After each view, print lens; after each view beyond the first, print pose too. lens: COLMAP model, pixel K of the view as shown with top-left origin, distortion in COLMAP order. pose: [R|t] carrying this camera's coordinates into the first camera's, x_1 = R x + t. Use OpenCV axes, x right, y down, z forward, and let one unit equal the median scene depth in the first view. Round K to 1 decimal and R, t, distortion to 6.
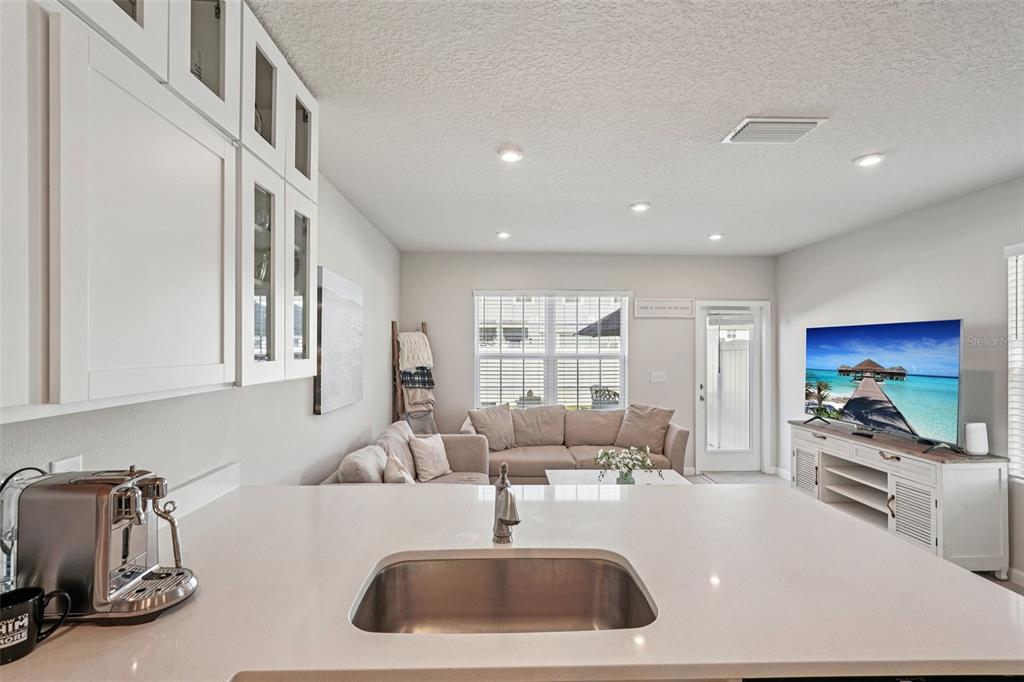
lens RADIAL K [[455.0, 0, 508.0], [0, 455.0, 340.9], [0, 0, 1]] dist [0.010933, 0.000076]
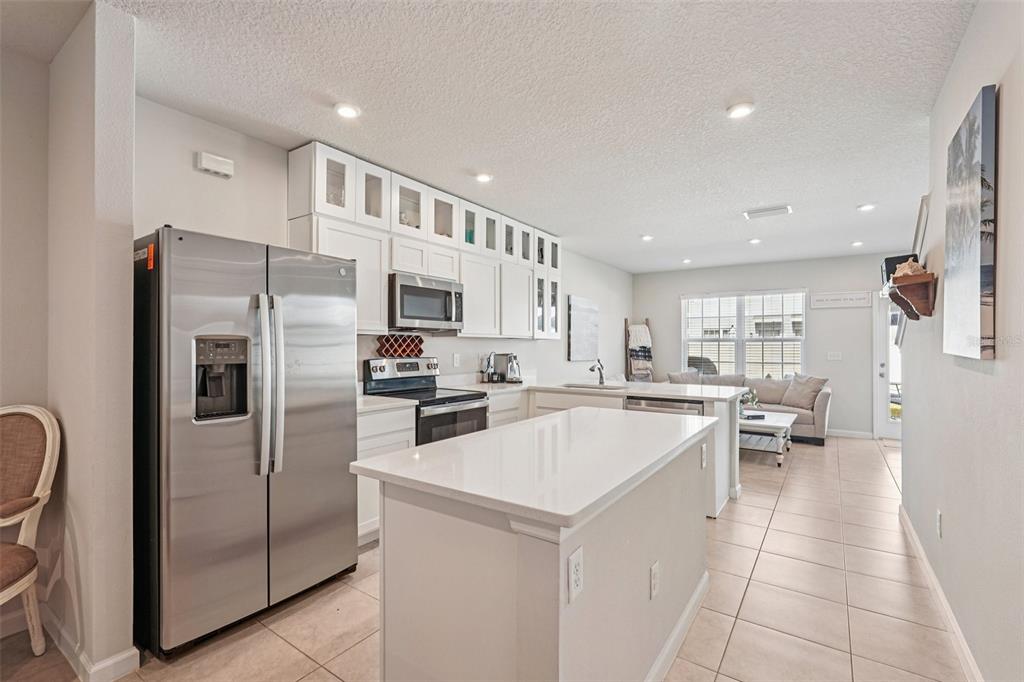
lens RADIAL K [[455.0, 0, 512.4], [0, 455.0, 341.9], [0, 0, 1]] dist [0.010933, 0.000076]
pose [[0.802112, -0.004372, -0.597158, 0.399840], [0.006892, 0.999974, 0.001936, 0.035410], [0.597134, -0.005668, 0.802121, -0.555283]]
